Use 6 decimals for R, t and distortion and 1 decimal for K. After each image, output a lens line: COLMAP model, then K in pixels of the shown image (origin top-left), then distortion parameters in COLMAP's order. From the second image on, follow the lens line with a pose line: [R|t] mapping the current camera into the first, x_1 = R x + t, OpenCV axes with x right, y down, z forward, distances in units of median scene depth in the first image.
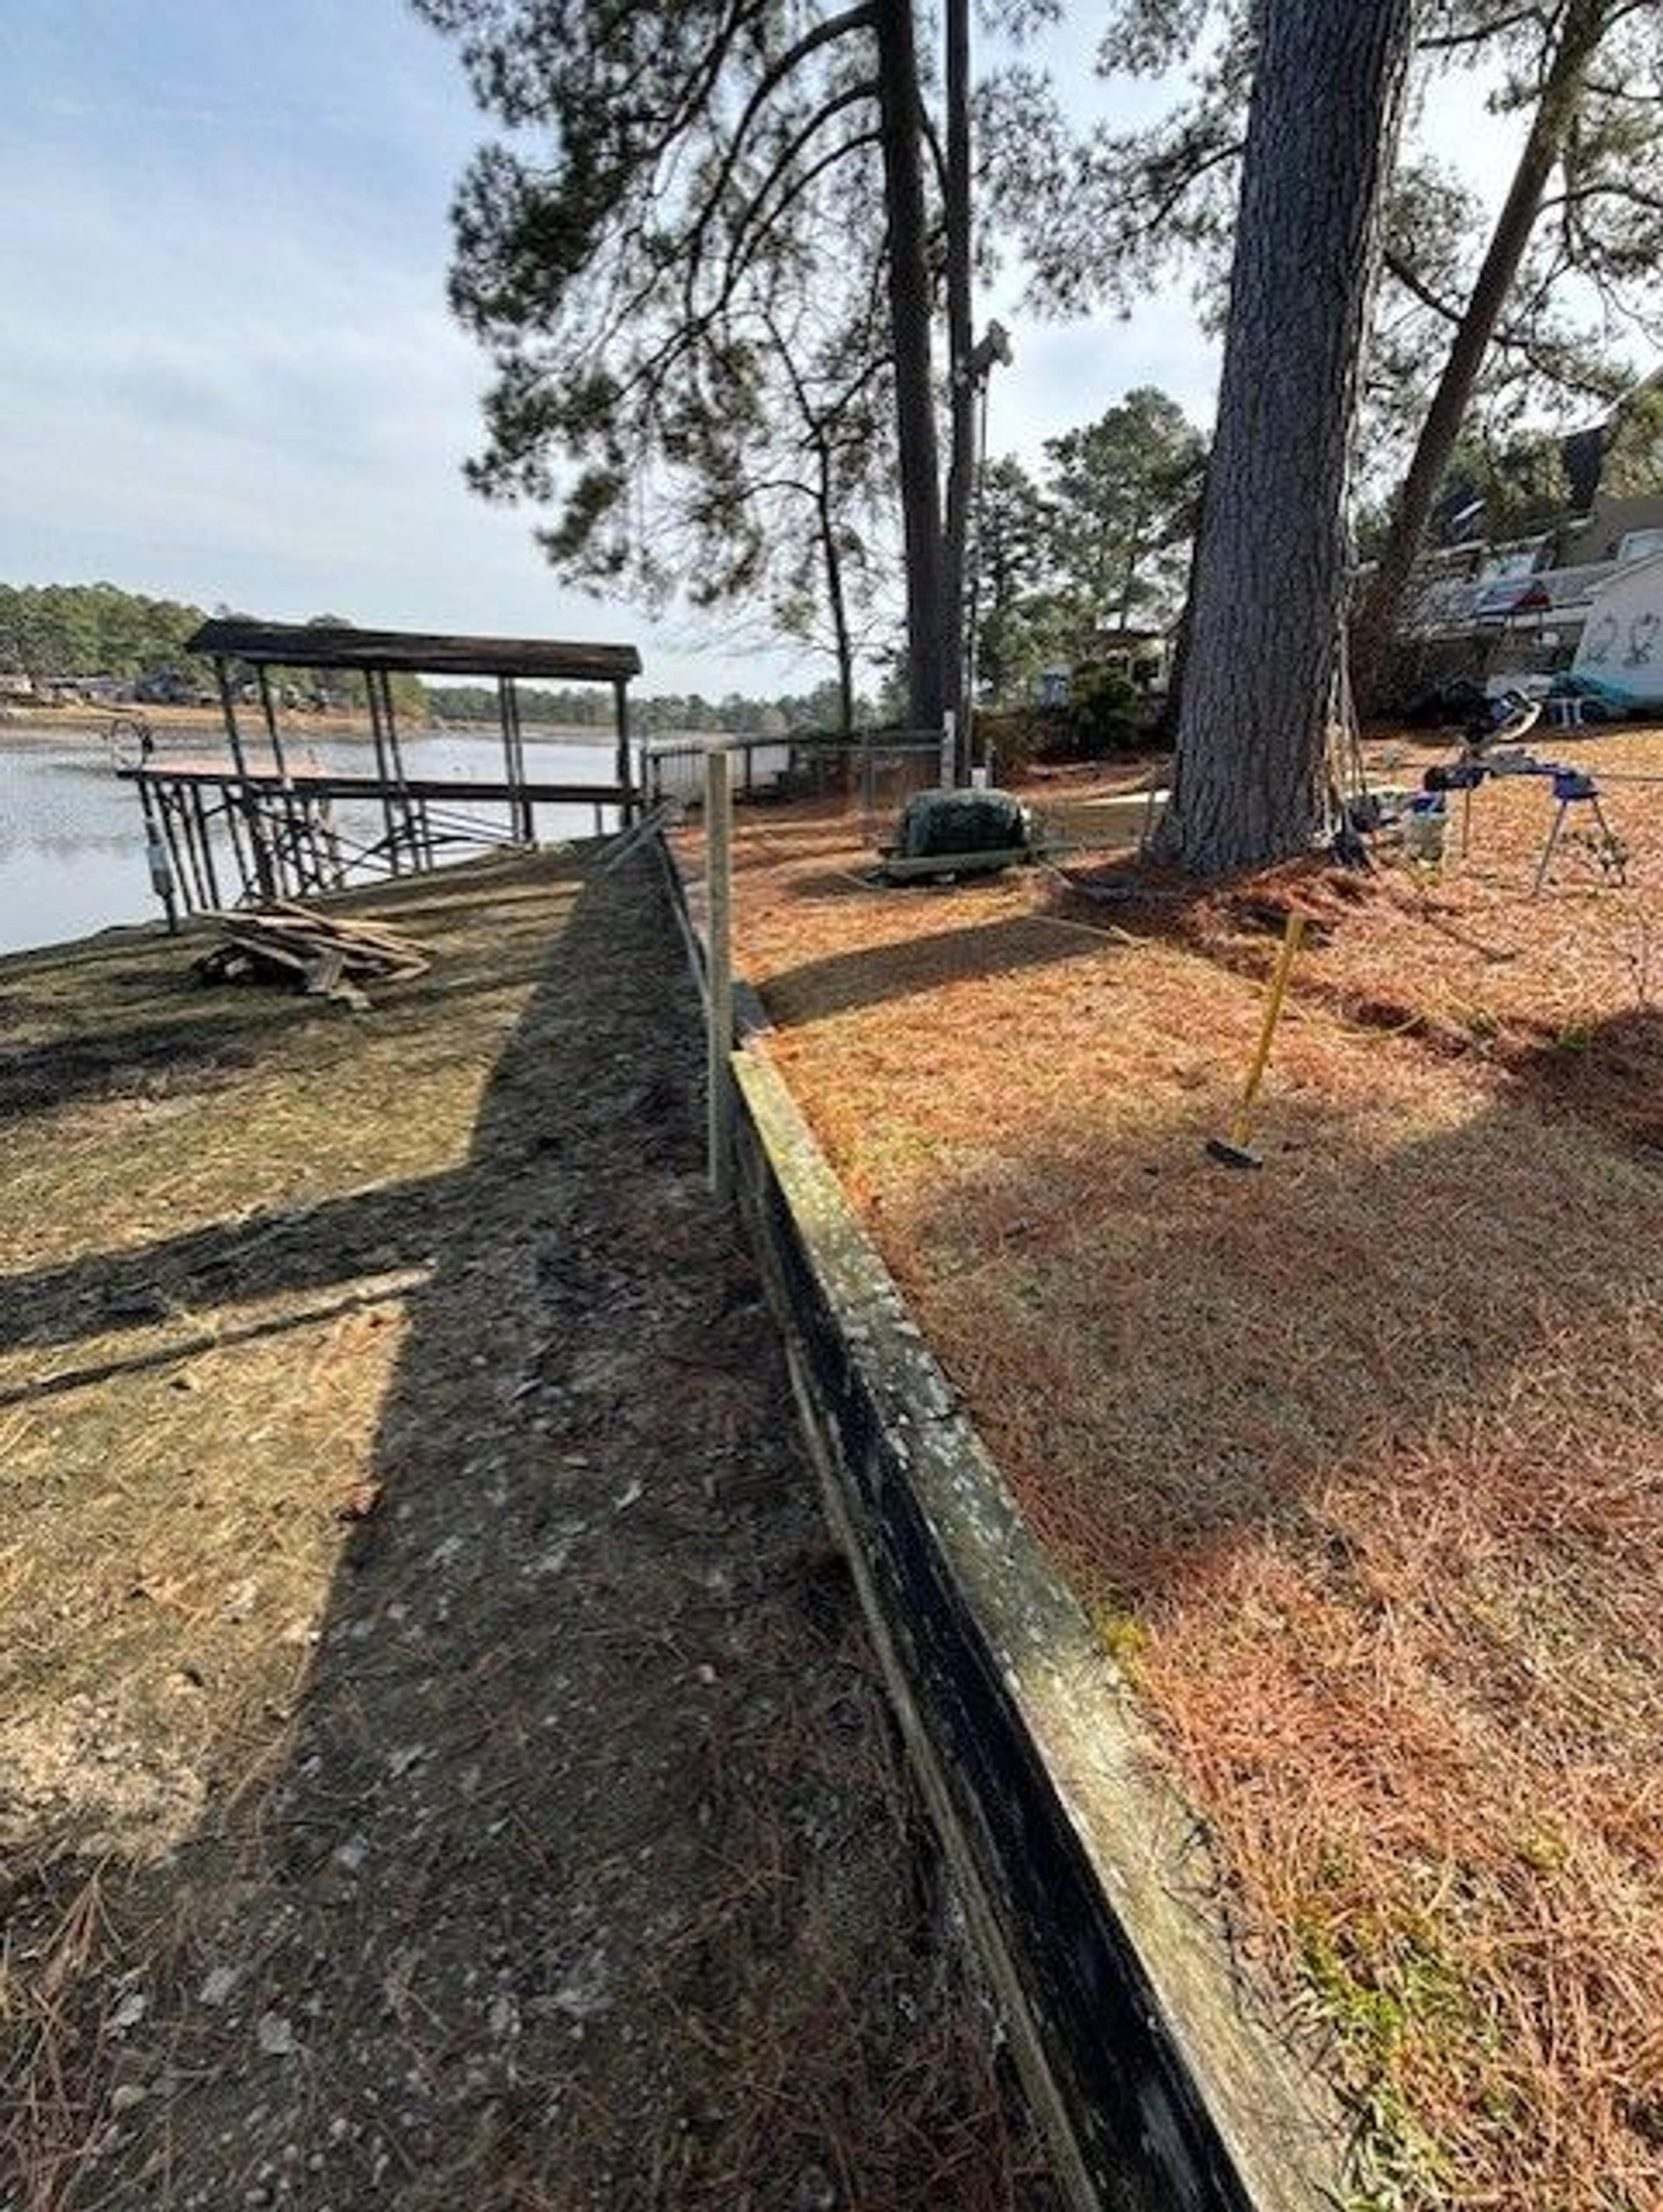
lens RADIAL K [[886.3, 0, 831.5], [0, 886.3, 1106.0], [0, 0, 1]] dist [-0.002232, -0.000230]
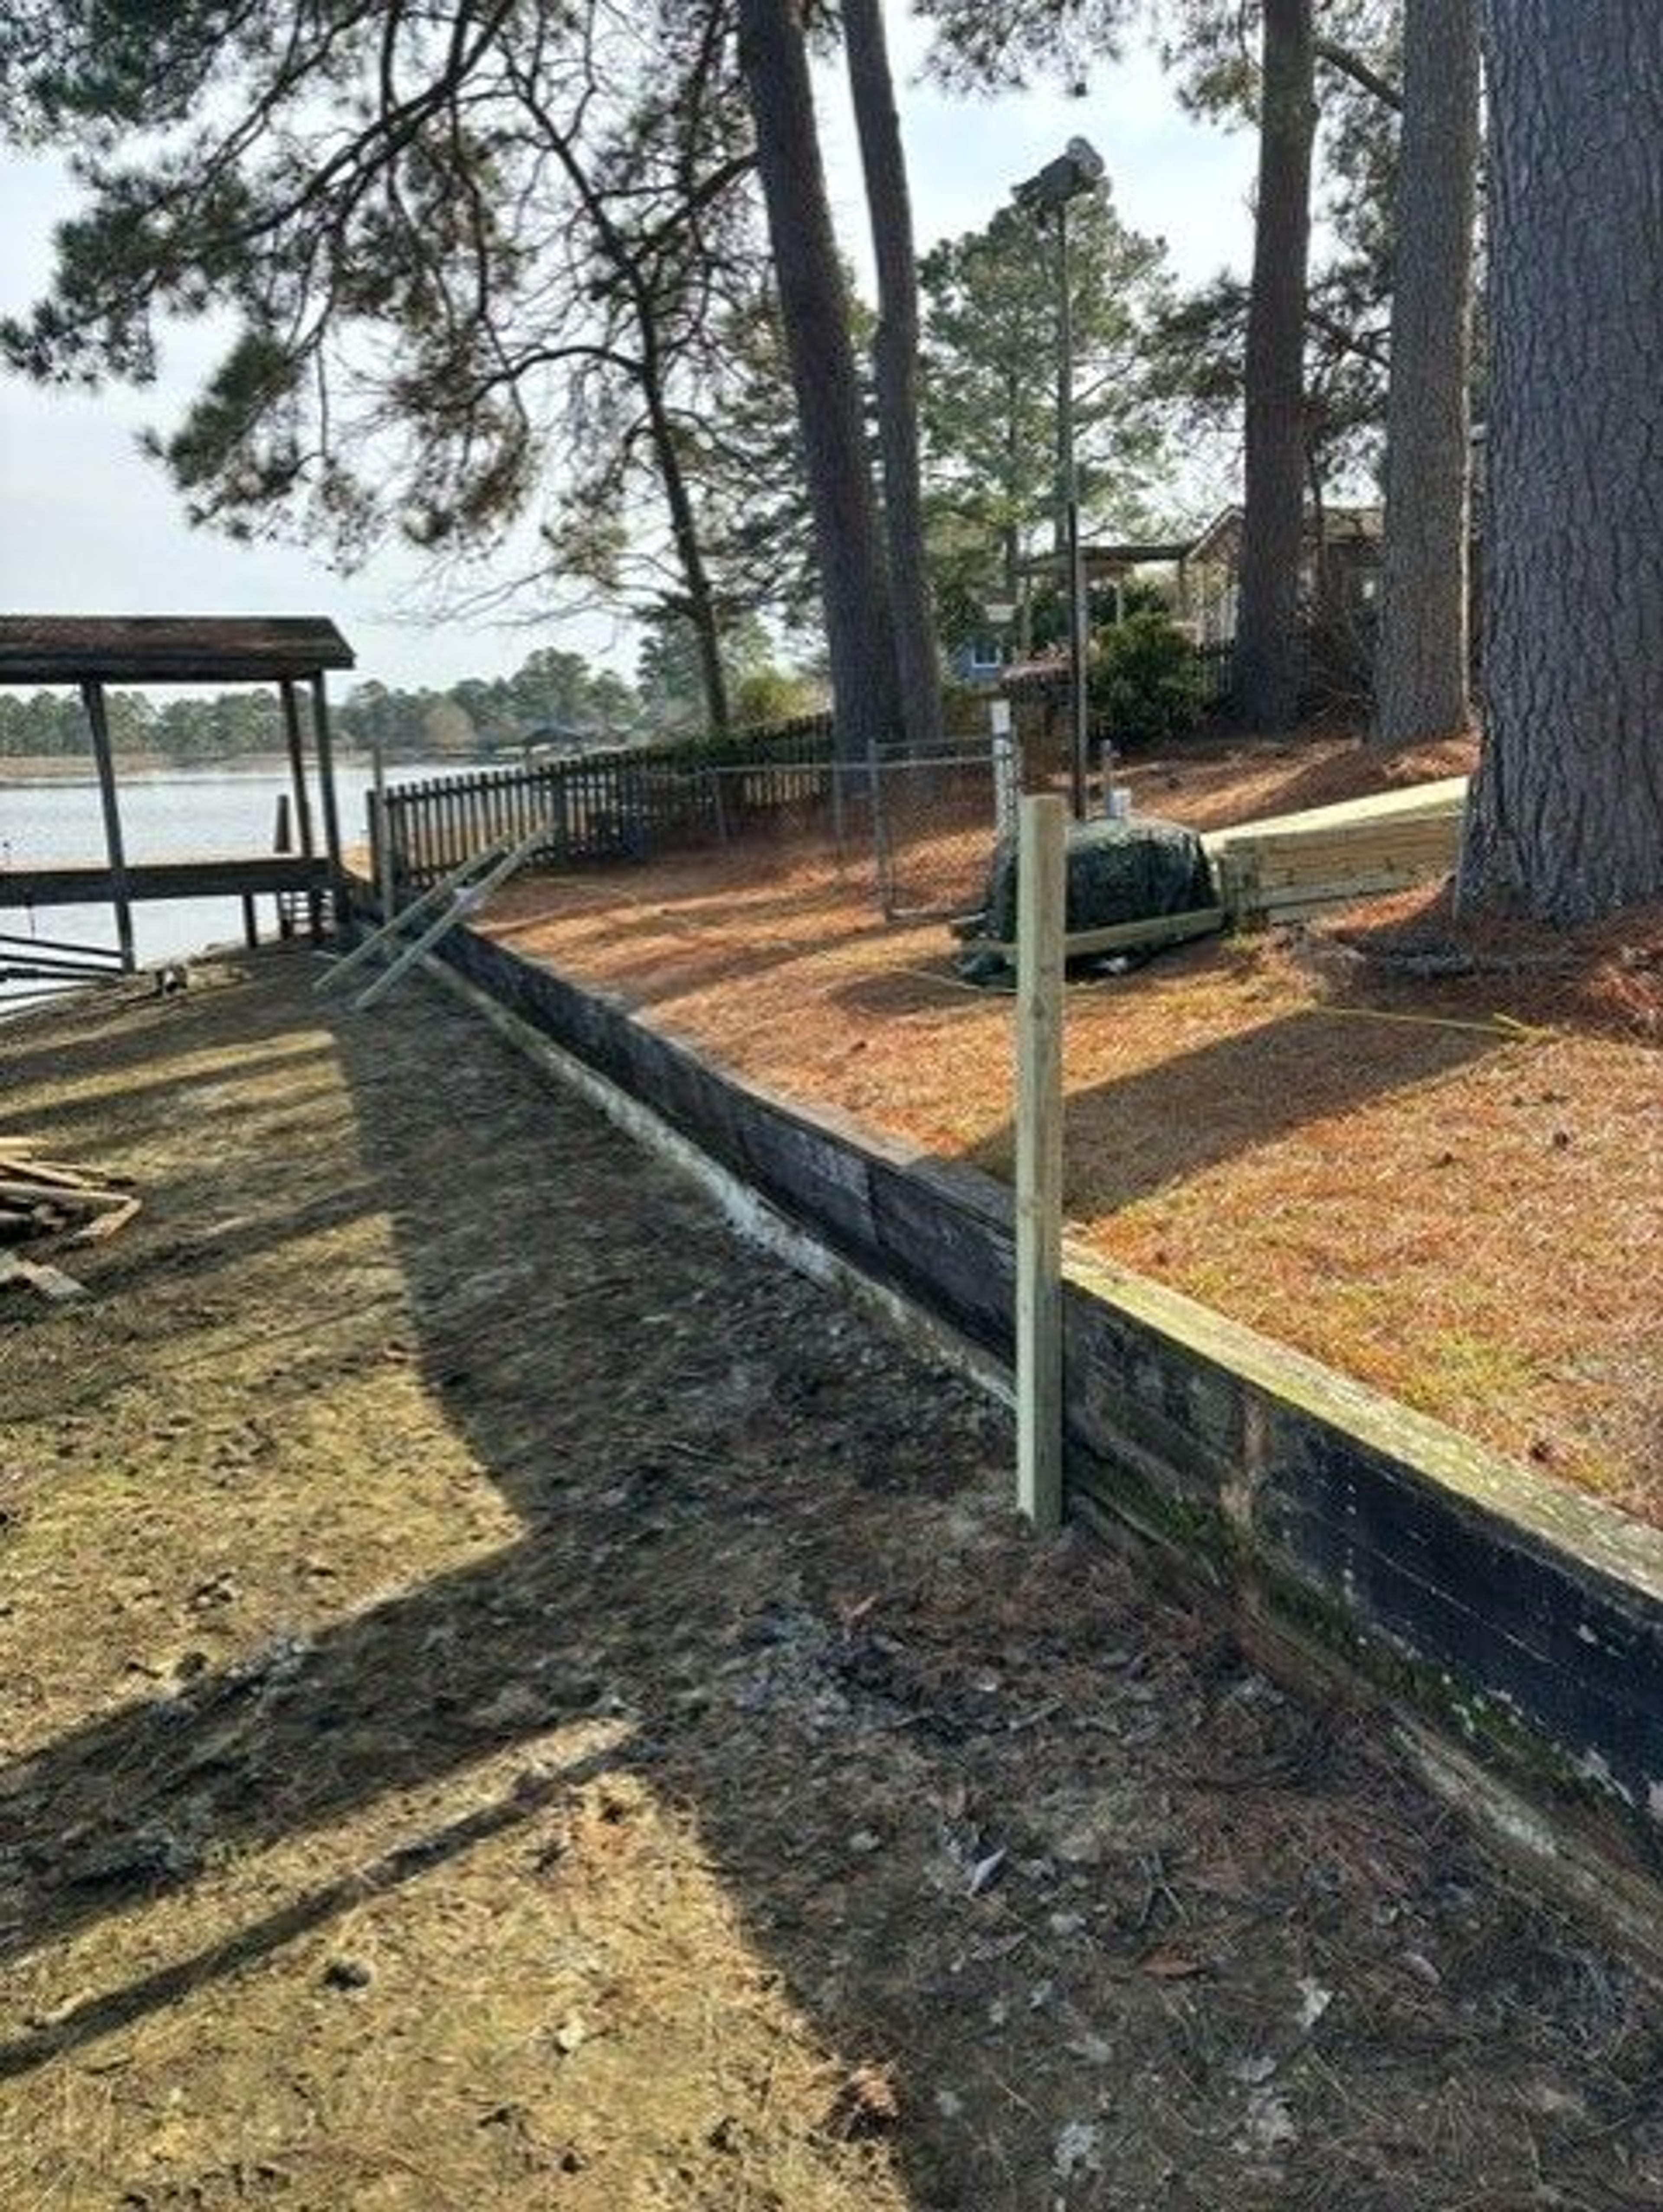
lens RADIAL K [[1668.7, 0, 831.5], [0, 1668.7, 1106.0], [0, 0, 1]] dist [0.022376, -0.002150]
pose [[0.984136, -0.095915, 0.149252, -0.152385], [0.120672, 0.978575, -0.166819, 0.001045], [-0.130054, 0.182183, 0.974626, -0.036760]]
